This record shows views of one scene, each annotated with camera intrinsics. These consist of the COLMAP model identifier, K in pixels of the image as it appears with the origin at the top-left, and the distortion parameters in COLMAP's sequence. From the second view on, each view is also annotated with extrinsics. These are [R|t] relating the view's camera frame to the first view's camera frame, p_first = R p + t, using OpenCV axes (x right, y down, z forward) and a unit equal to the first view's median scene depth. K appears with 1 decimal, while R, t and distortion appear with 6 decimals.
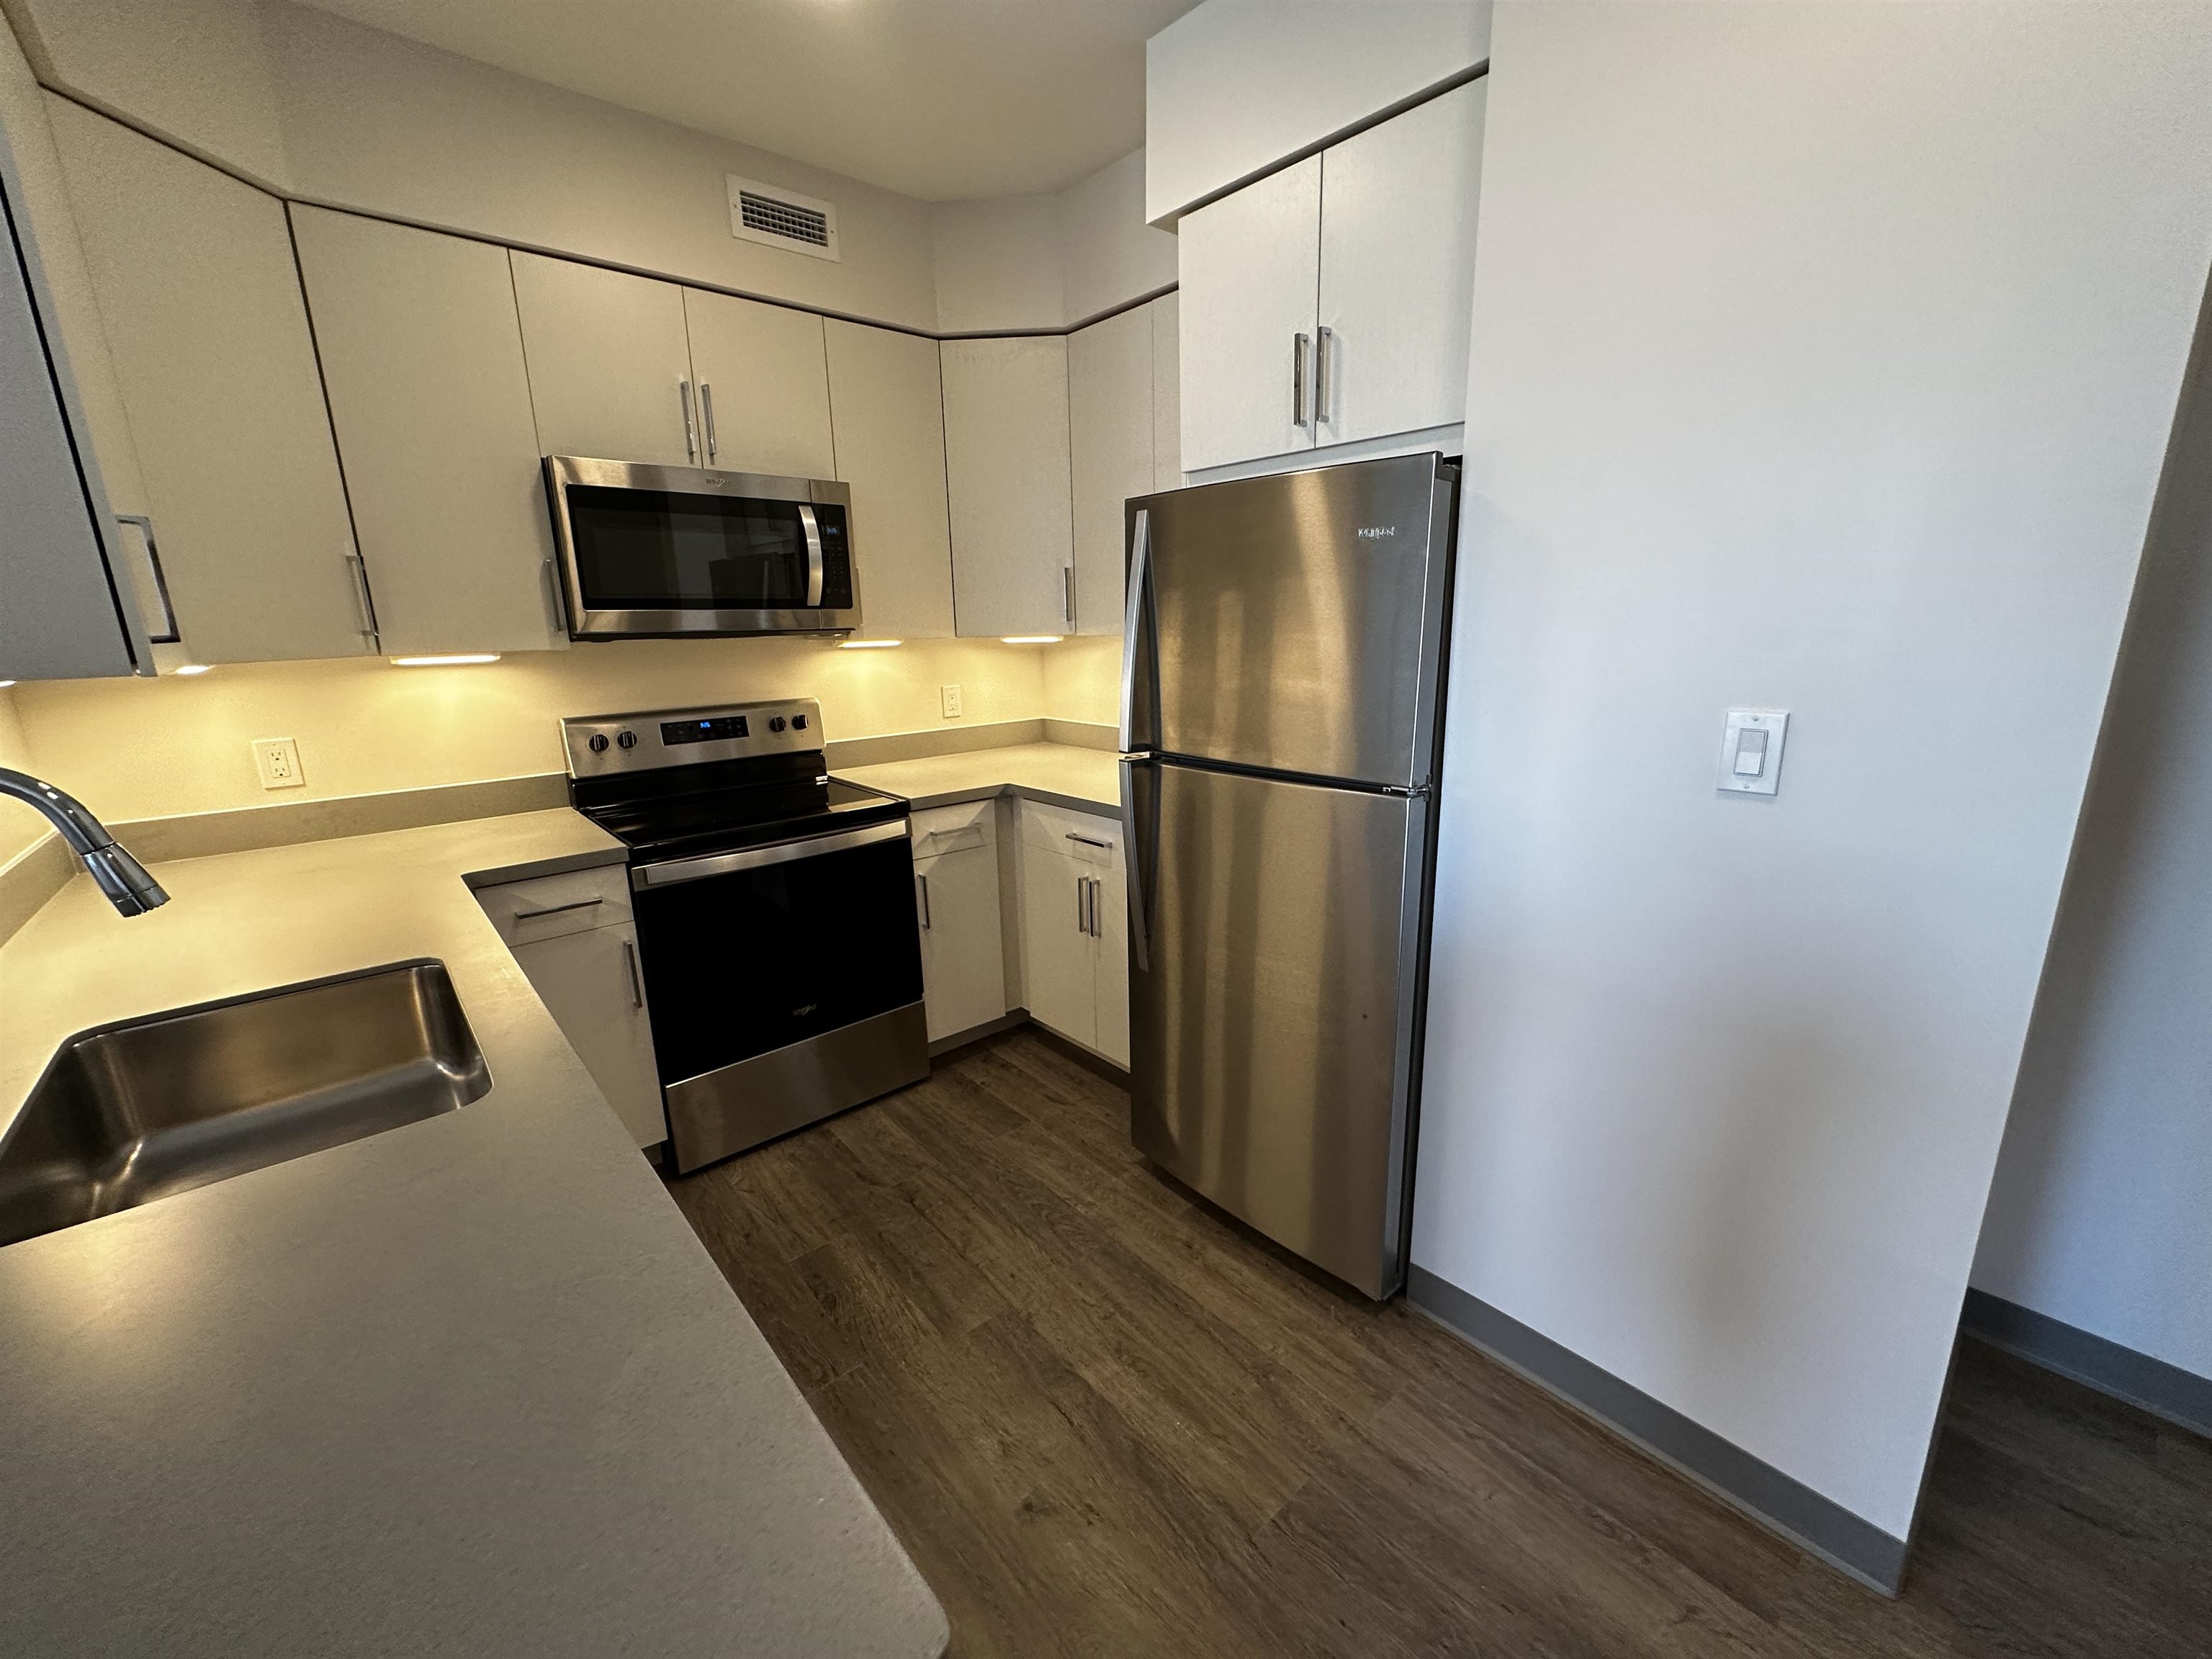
lens RADIAL K [[884.8, 0, 1107.3], [0, 884.8, 831.3], [0, 0, 1]] dist [-0.003197, 0.000962]
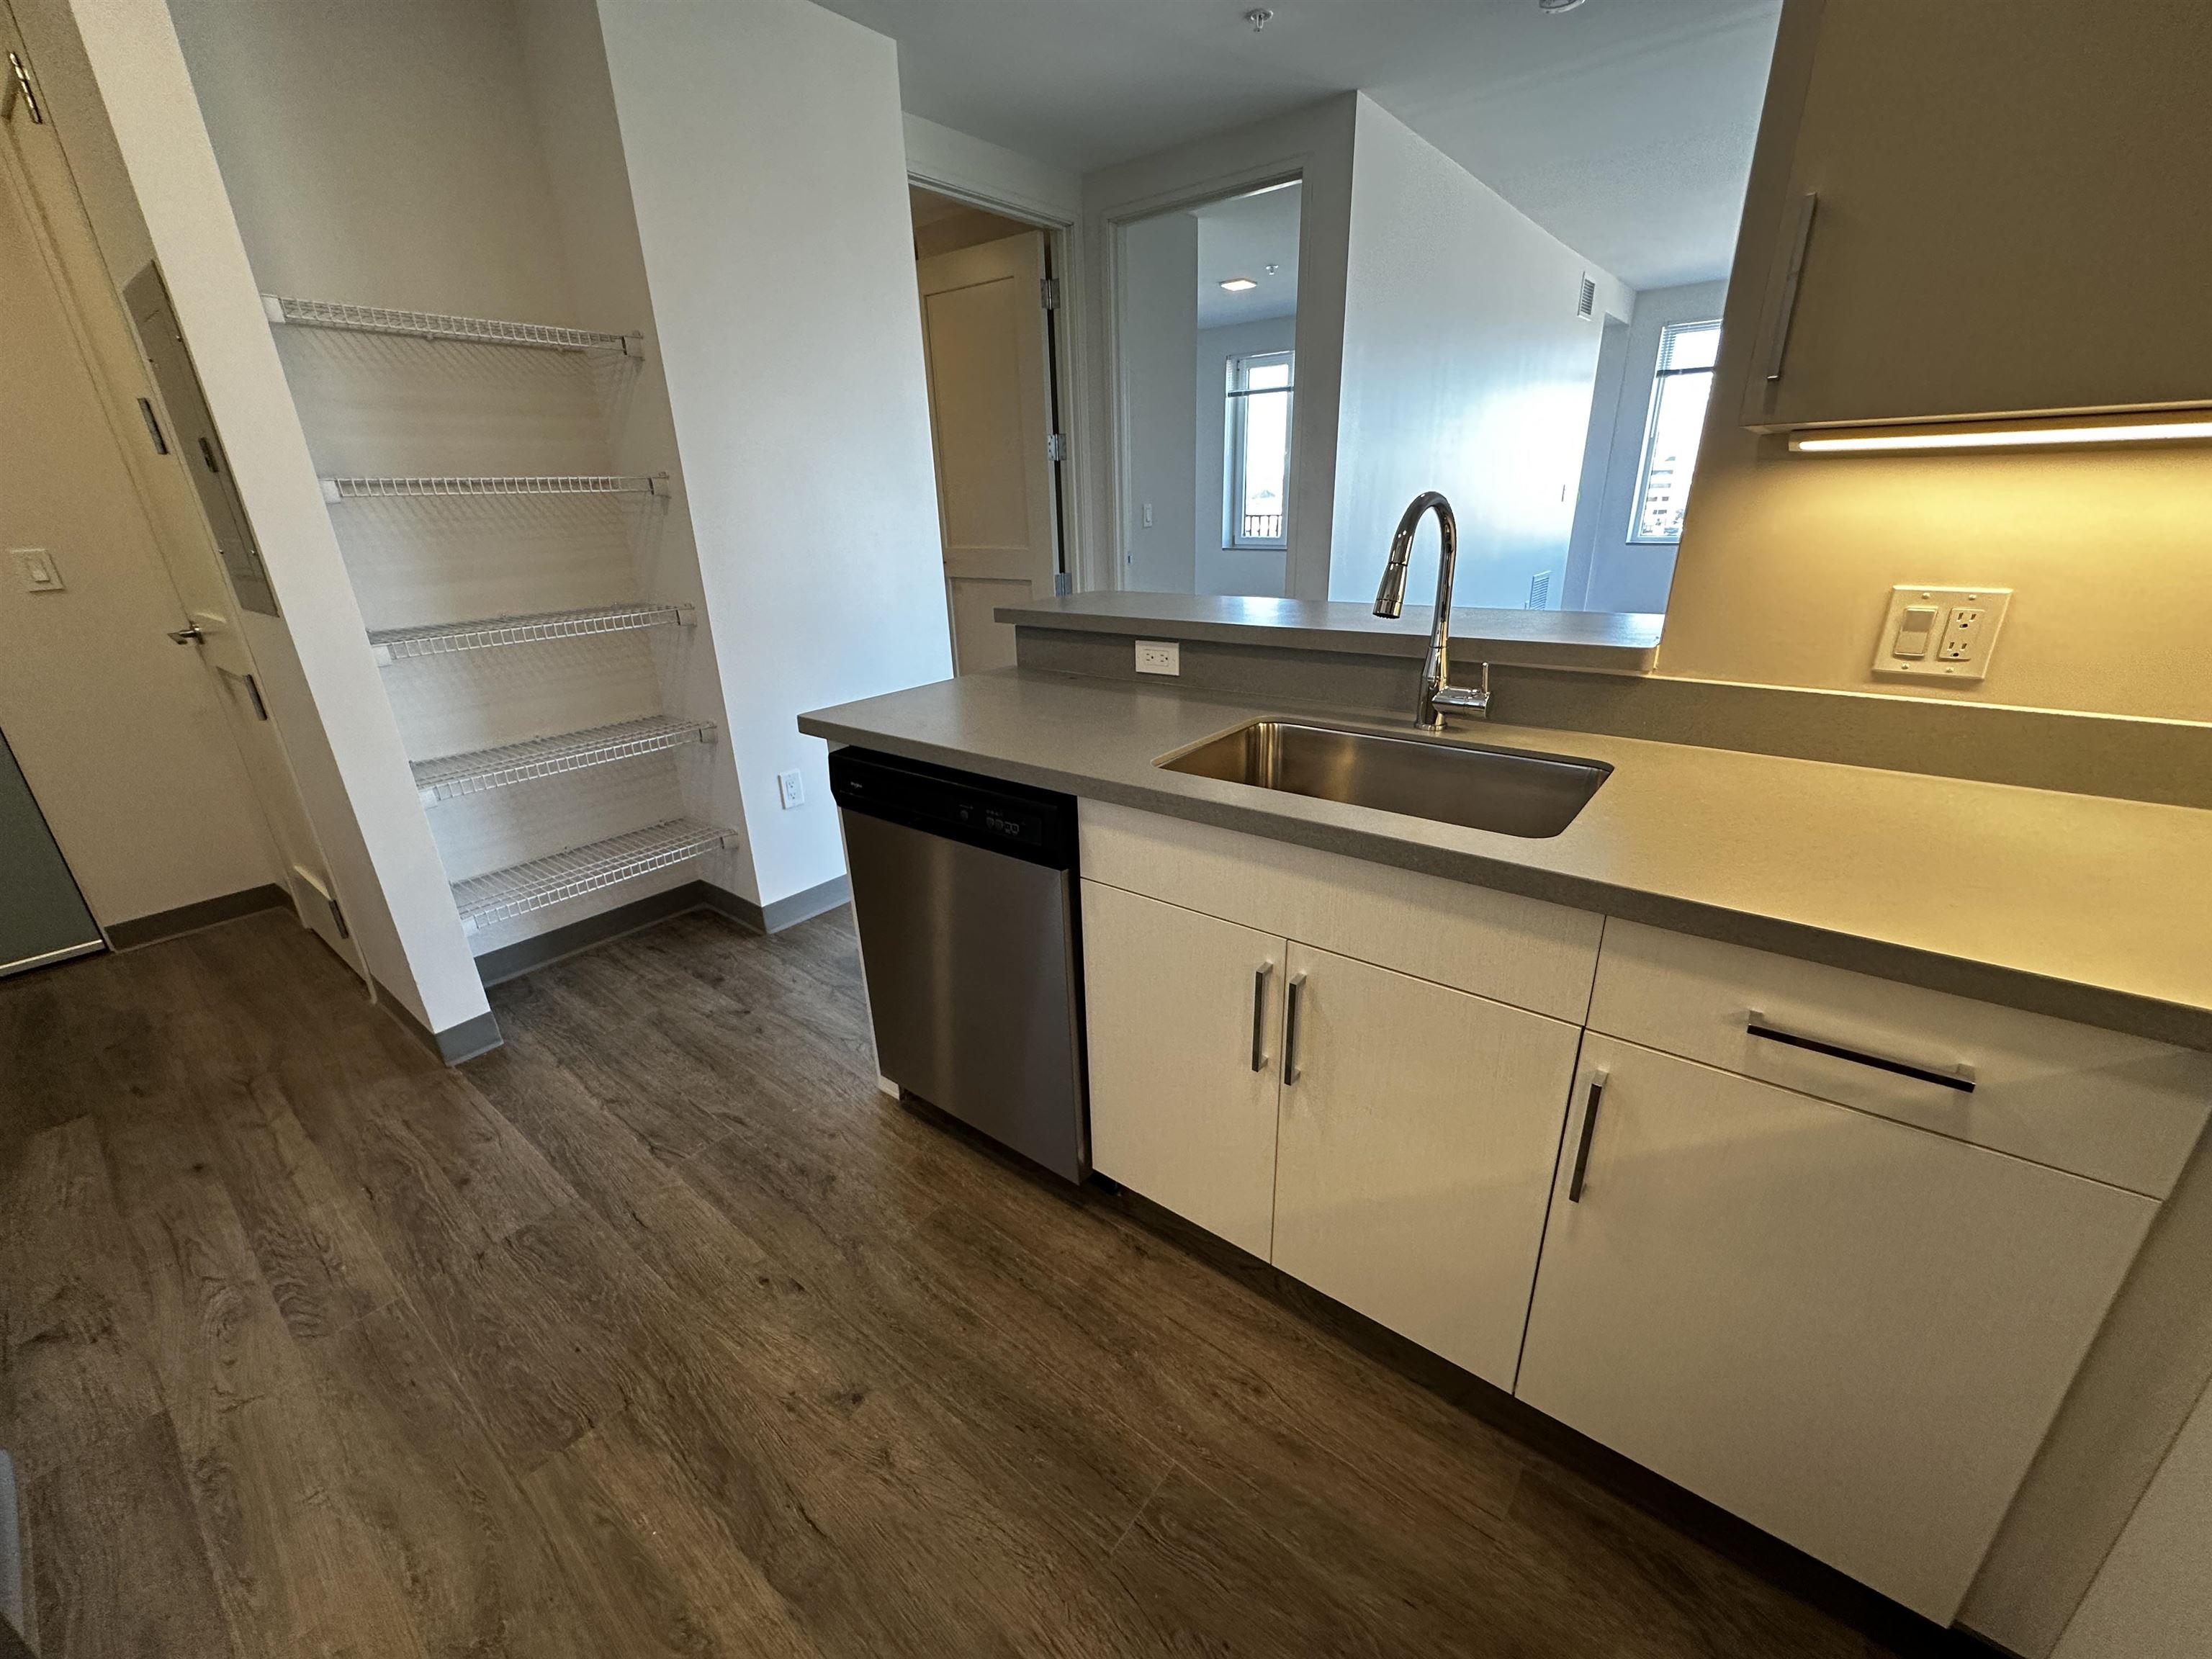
lens RADIAL K [[884.8, 0, 1107.3], [0, 884.8, 831.3], [0, 0, 1]] dist [-0.003197, 0.000962]
pose [[-0.982582, 0.109332, -0.150261, -0.192517], [0.004809, 0.823295, 0.567593, -0.193613], [0.185765, 0.556984, -0.809481, 1.023210]]
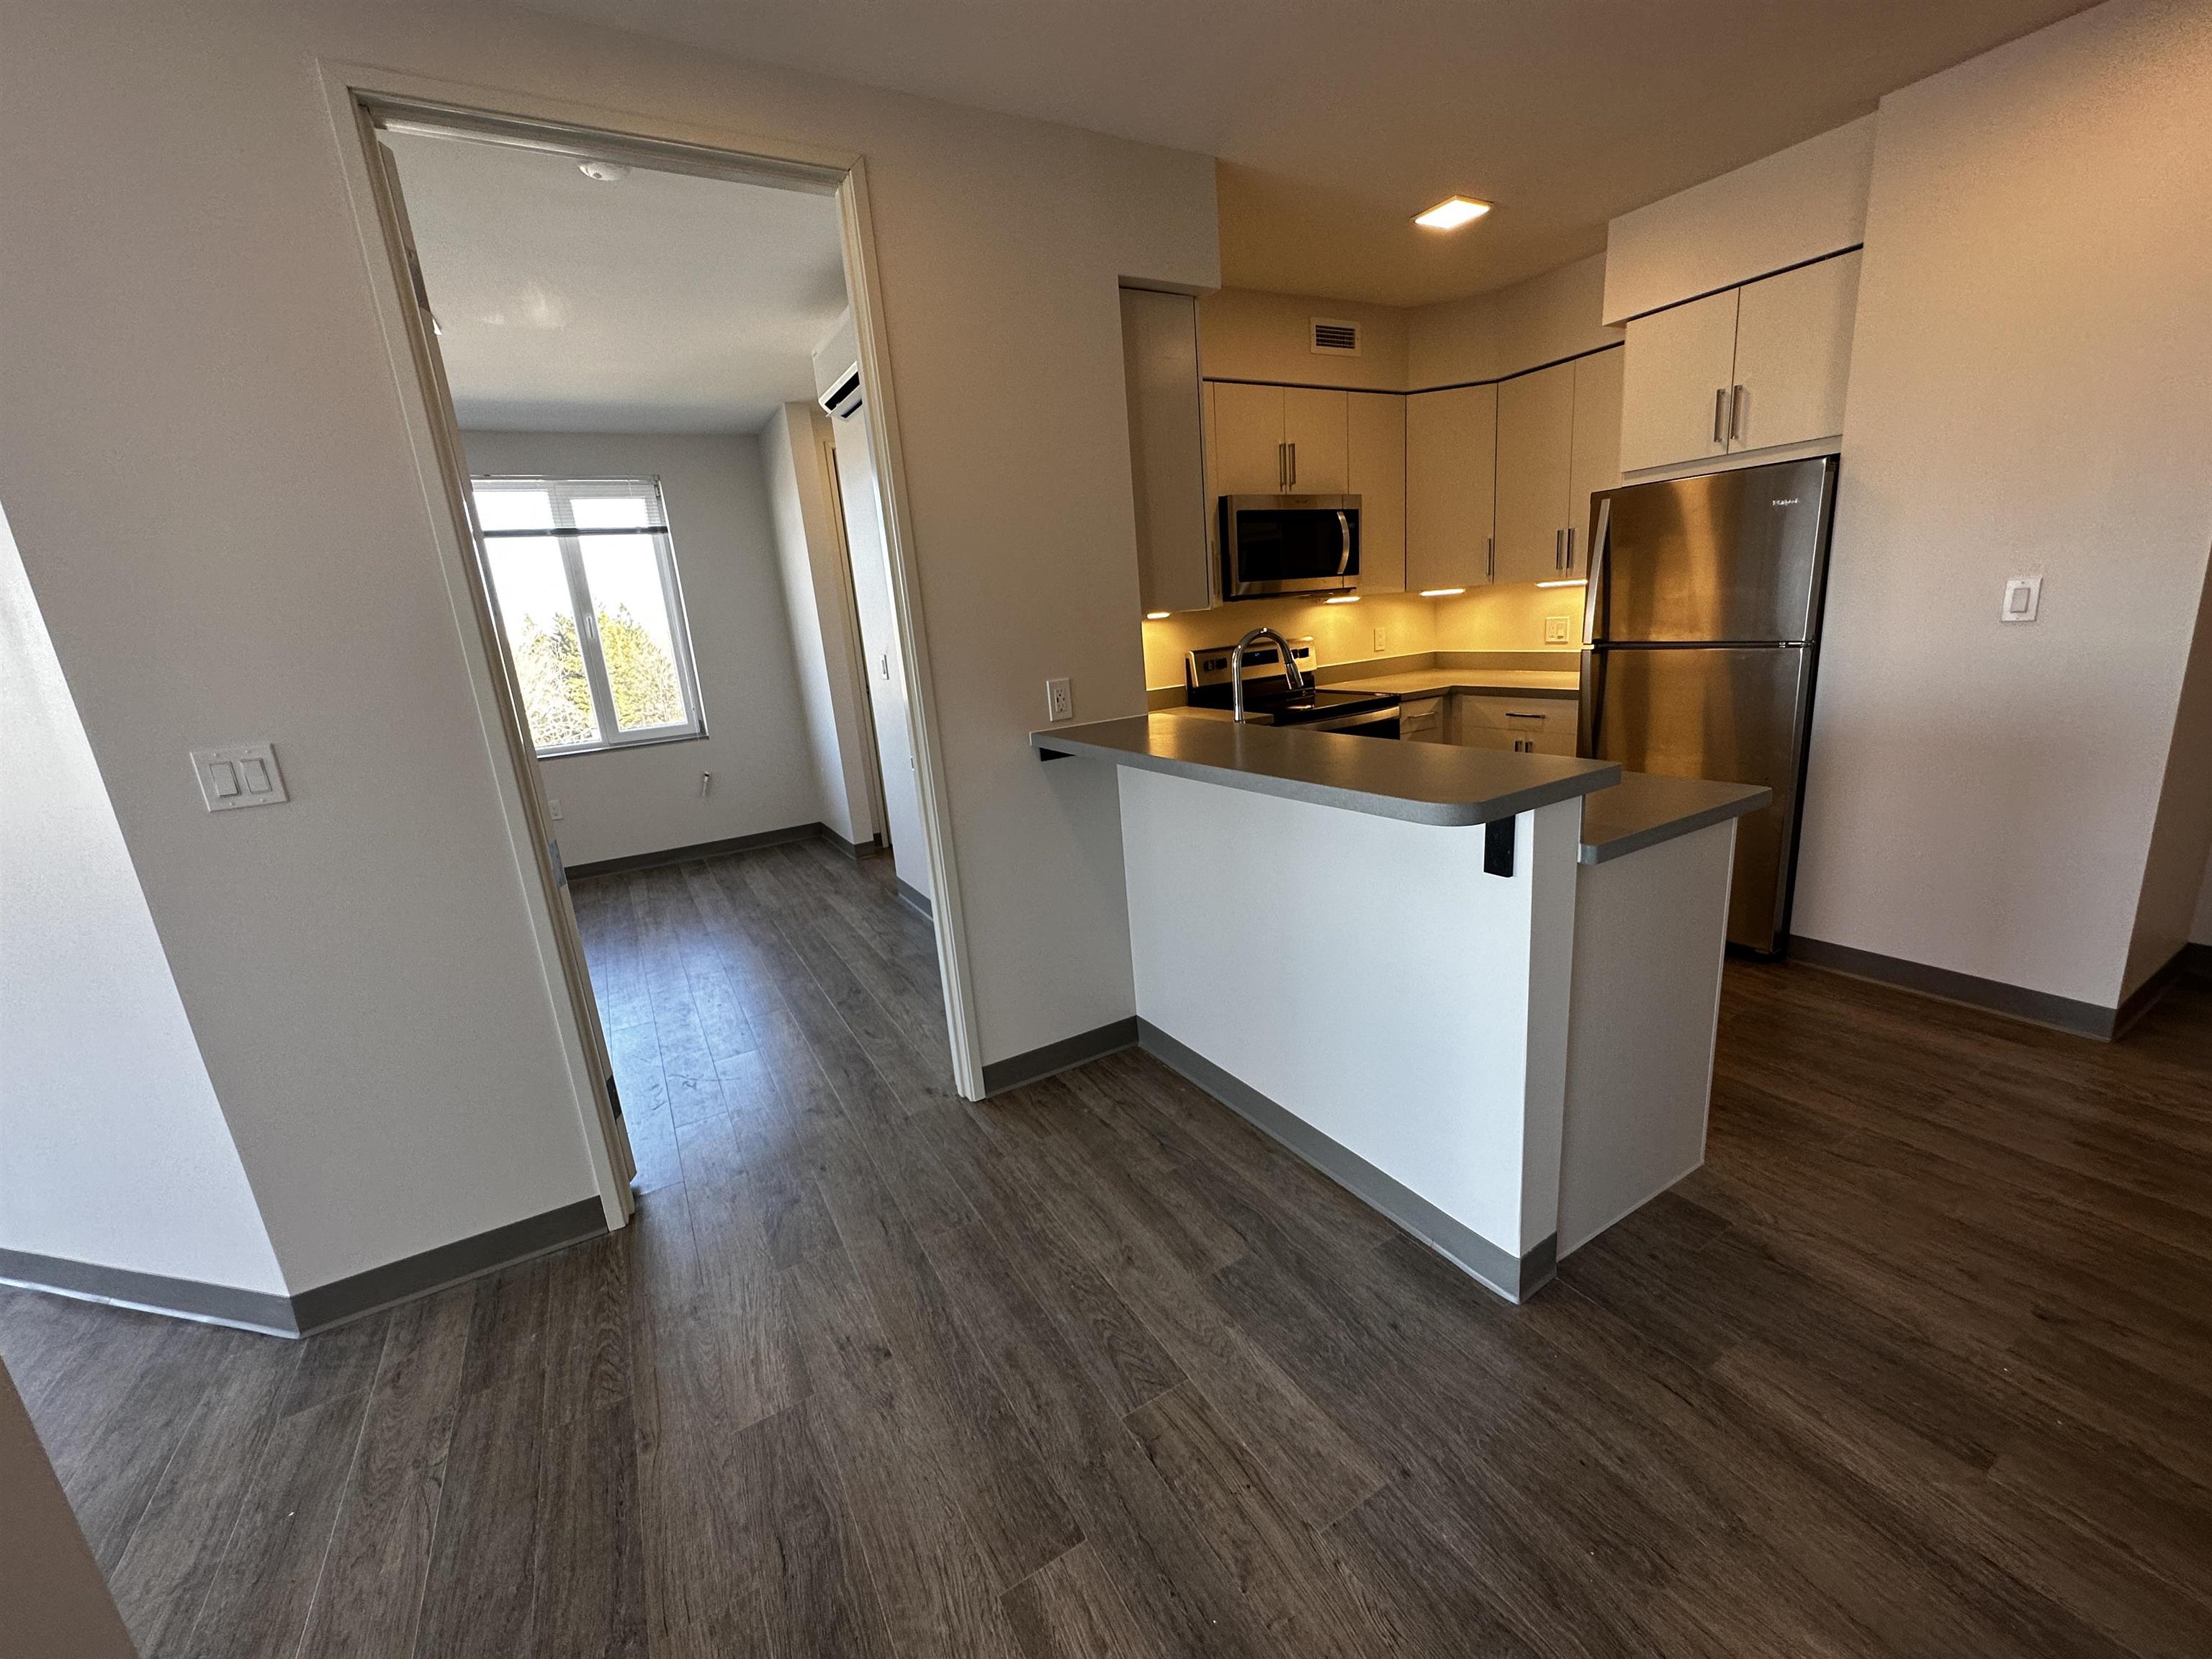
lens RADIAL K [[884.8, 0, 1107.3], [0, 884.8, 831.3], [0, 0, 1]] dist [-0.003197, 0.000962]
pose [[0.979483, -0.008800, -0.201334, -0.513102], [0.011642, 0.999849, 0.012937, 0.221939], [0.201189, -0.015015, 0.979437, -0.789948]]
